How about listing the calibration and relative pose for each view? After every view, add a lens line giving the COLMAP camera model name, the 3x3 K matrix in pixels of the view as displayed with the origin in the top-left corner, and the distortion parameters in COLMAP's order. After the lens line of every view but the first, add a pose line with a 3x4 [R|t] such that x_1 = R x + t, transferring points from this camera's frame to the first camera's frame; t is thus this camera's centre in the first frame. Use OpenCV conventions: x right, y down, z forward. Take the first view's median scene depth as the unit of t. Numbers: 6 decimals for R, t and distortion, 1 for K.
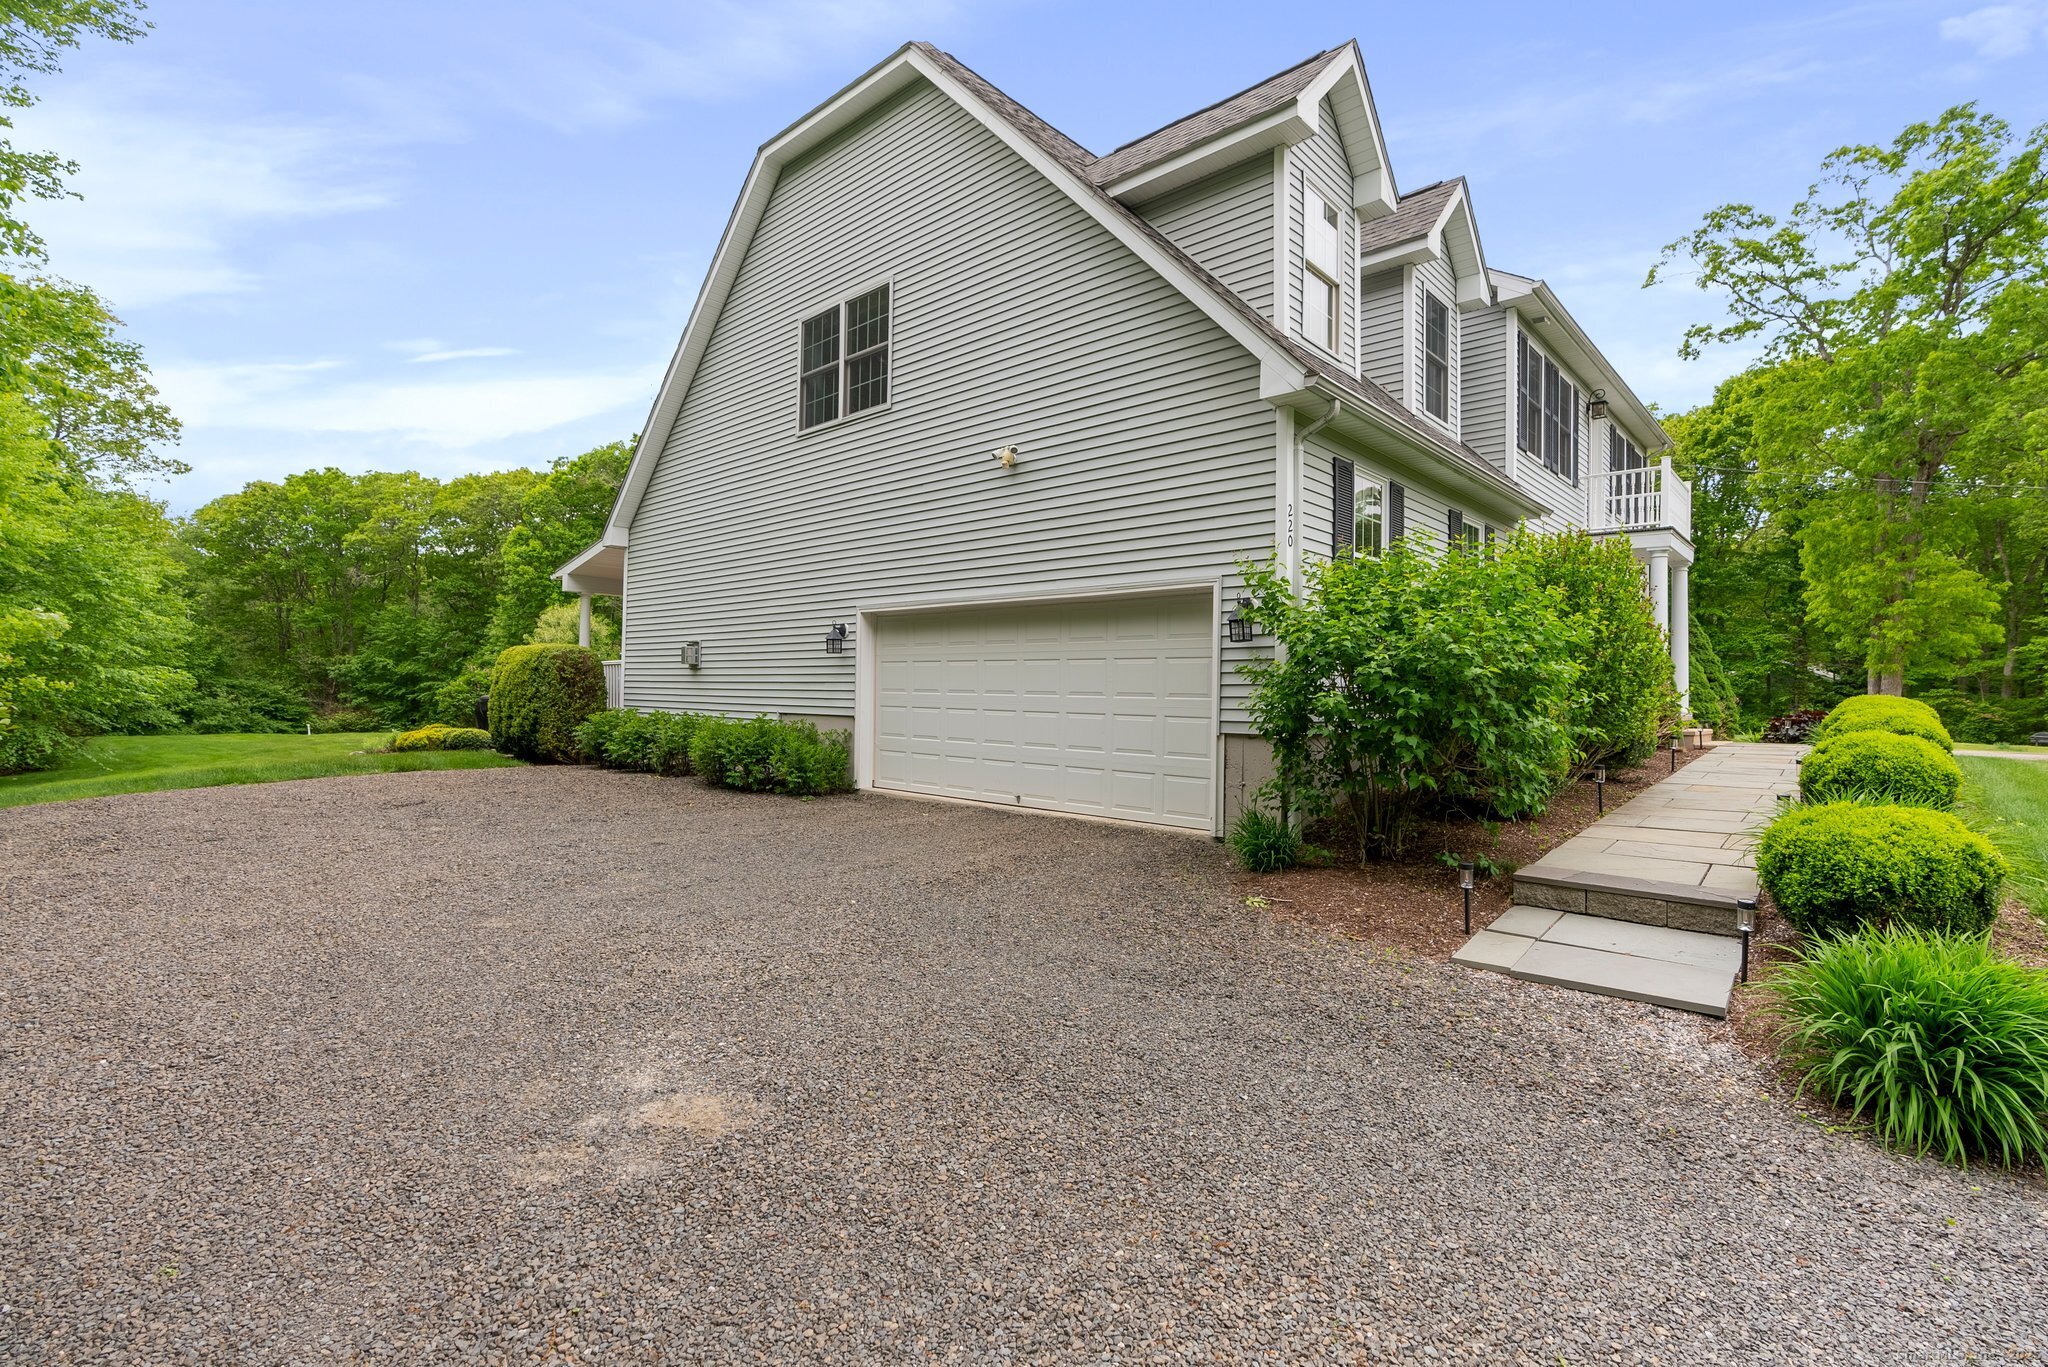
lens RADIAL K [[945.6, 0, 1063.8], [0, 945.6, 658.4], [0, 0, 1]] dist [-0.012235, 0.005242]
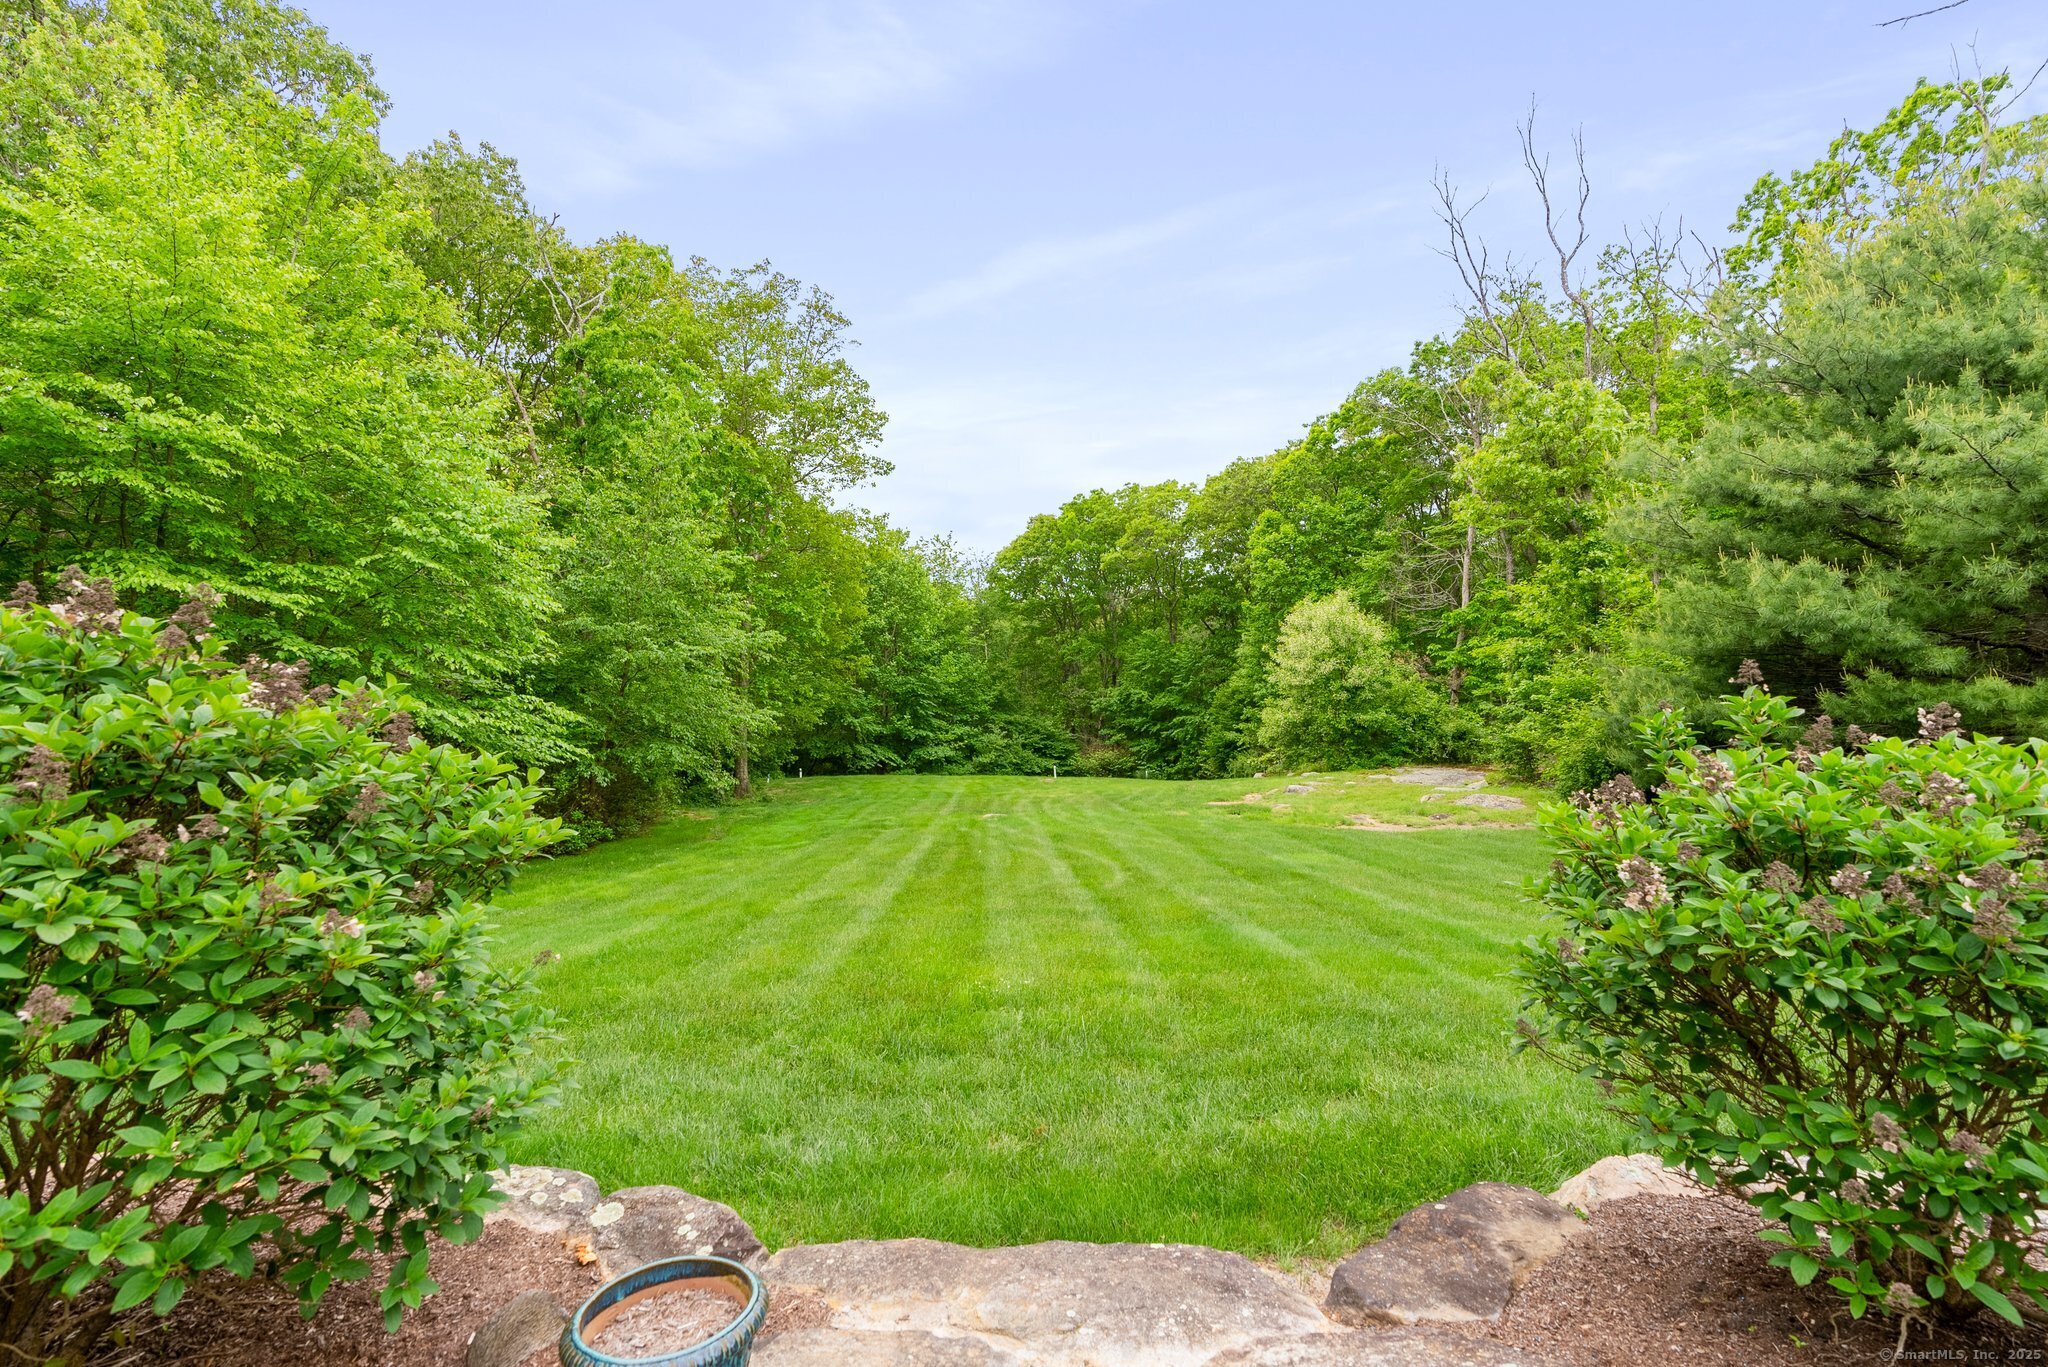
lens RADIAL K [[945.6, 0, 1012.4], [0, 945.6, 686.7], [0, 0, 1]] dist [-0.012235, 0.005242]
pose [[0.668285, -0.031493, -0.743238, -0.149408], [0.025902, 0.999483, -0.019061, 0.010960], [0.743454, -0.006513, 0.668755, 0.326298]]
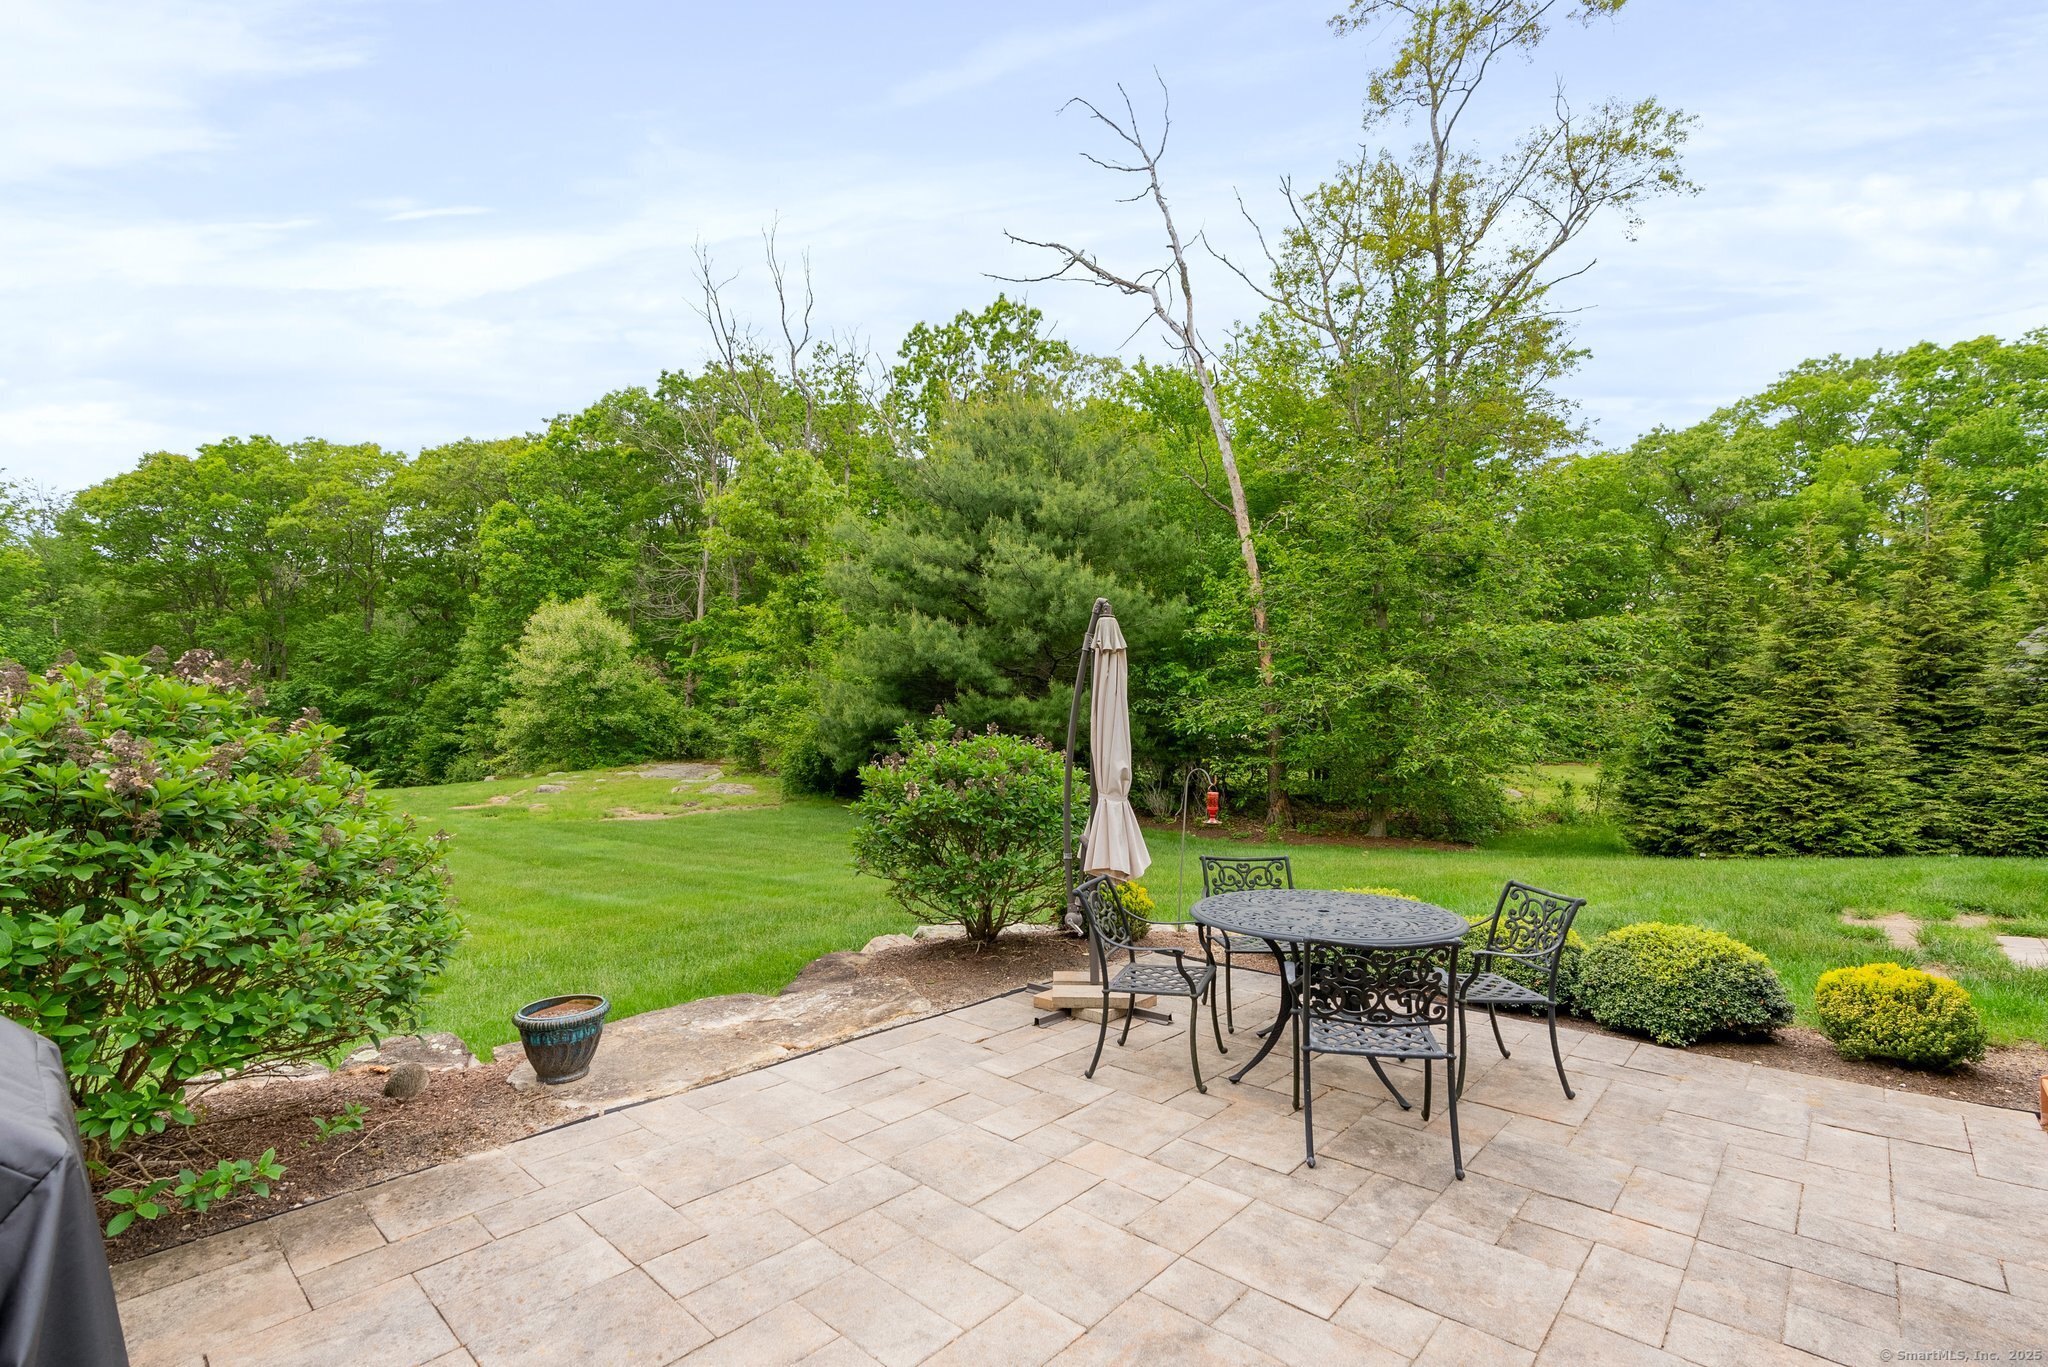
lens RADIAL K [[945.6, 0, 1045.1], [0, 945.6, 669.5], [0, 0, 1]] dist [-0.012235, 0.005242]
pose [[0.999846, -0.009605, -0.014703, -0.145038], [0.009309, 0.999755, -0.020067, 0.008045], [0.014892, 0.019927, 0.999691, 0.272213]]
